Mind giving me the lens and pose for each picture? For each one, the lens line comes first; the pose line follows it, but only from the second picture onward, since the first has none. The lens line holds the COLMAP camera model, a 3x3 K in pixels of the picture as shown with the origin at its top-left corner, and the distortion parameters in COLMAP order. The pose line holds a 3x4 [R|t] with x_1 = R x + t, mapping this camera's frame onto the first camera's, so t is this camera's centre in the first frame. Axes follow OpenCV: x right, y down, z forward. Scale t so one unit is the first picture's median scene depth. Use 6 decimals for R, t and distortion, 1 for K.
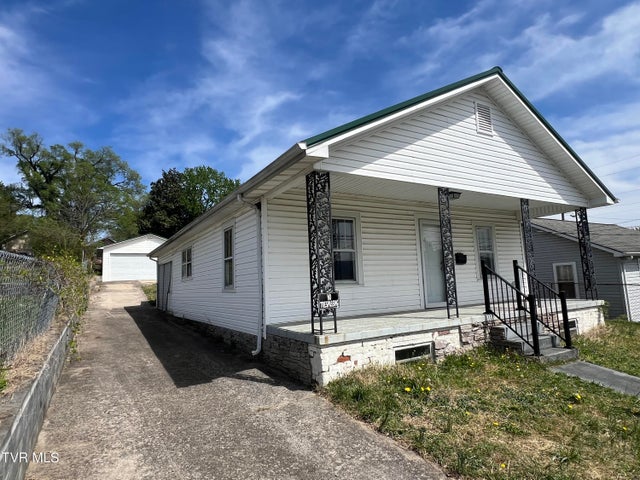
lens RADIAL K [[376.3, 0, 321.6], [0, 376.3, 239.2], [0, 0, 1]] dist [-0.003836, 0.002631]
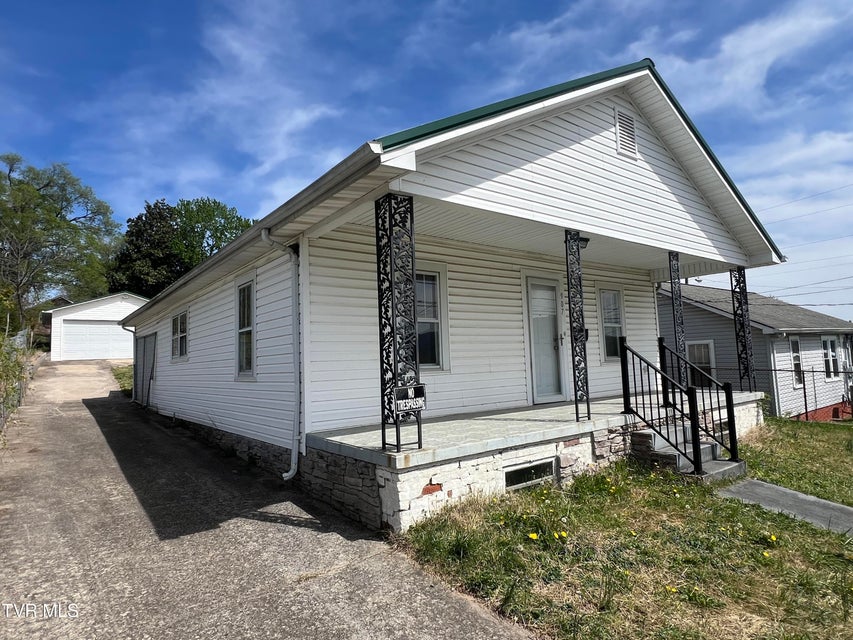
lens RADIAL K [[501.5, 0, 422.7], [0, 501.5, 320.1], [0, 0, 1]] dist [-0.003836, 0.002631]
pose [[0.994346, 0.014824, 0.105145, -0.039976], [-0.017902, 0.999437, 0.028390, 0.004994], [-0.104665, -0.030112, 0.994052, 0.123903]]
